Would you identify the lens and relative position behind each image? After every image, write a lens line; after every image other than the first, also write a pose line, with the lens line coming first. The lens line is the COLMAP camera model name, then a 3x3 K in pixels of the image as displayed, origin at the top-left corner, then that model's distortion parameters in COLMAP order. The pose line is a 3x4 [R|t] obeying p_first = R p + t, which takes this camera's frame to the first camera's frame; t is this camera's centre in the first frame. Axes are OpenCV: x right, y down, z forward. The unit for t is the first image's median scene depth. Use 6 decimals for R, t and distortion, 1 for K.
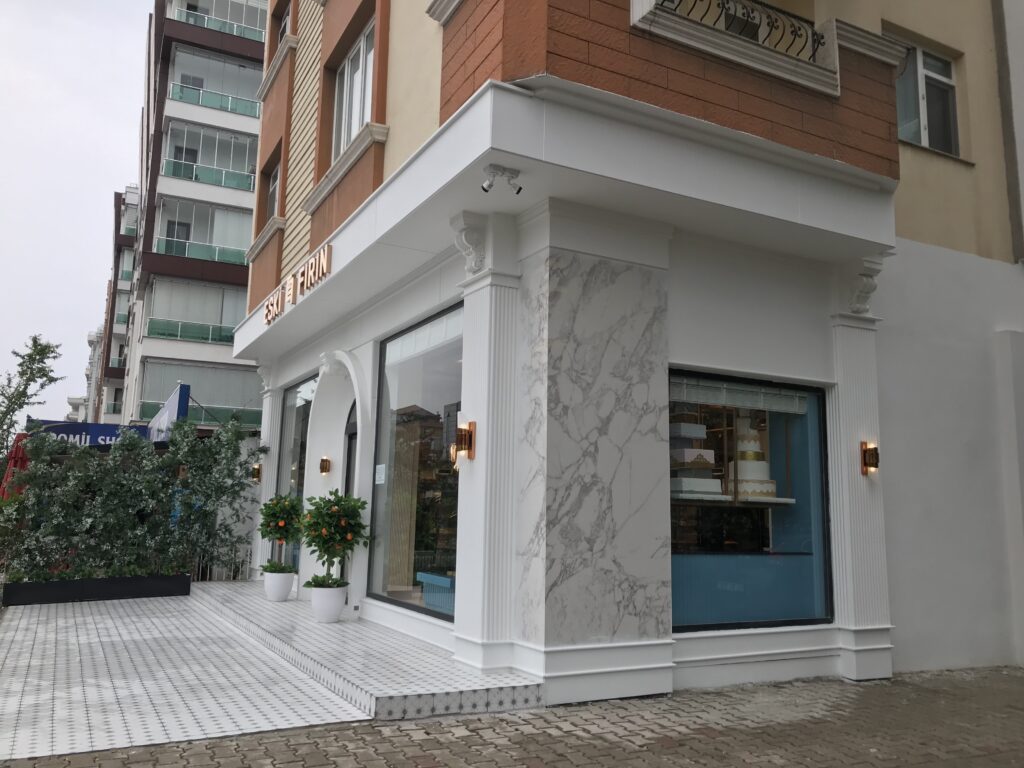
lens RADIAL K [[850.5, 0, 506.1], [0, 850.5, 376.9], [0, 0, 1]] dist [0.023187, -0.009861]
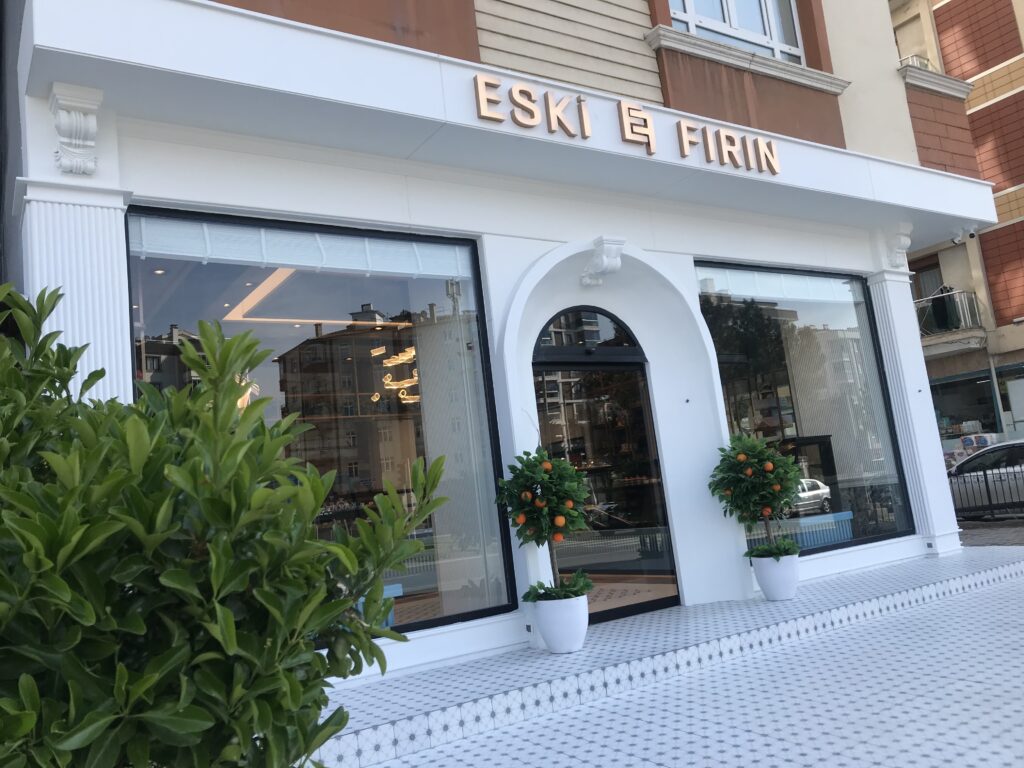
lens RADIAL K [[818.2, 0, 506.7], [0, 818.2, 389.1], [0, 0, 1]] dist [0.011387, 0.000797]
pose [[-0.087780, 0.103652, 0.990733, -0.870260], [-0.064931, 0.991861, -0.109523, 0.173513], [-0.994021, -0.073943, -0.080335, 1.187802]]
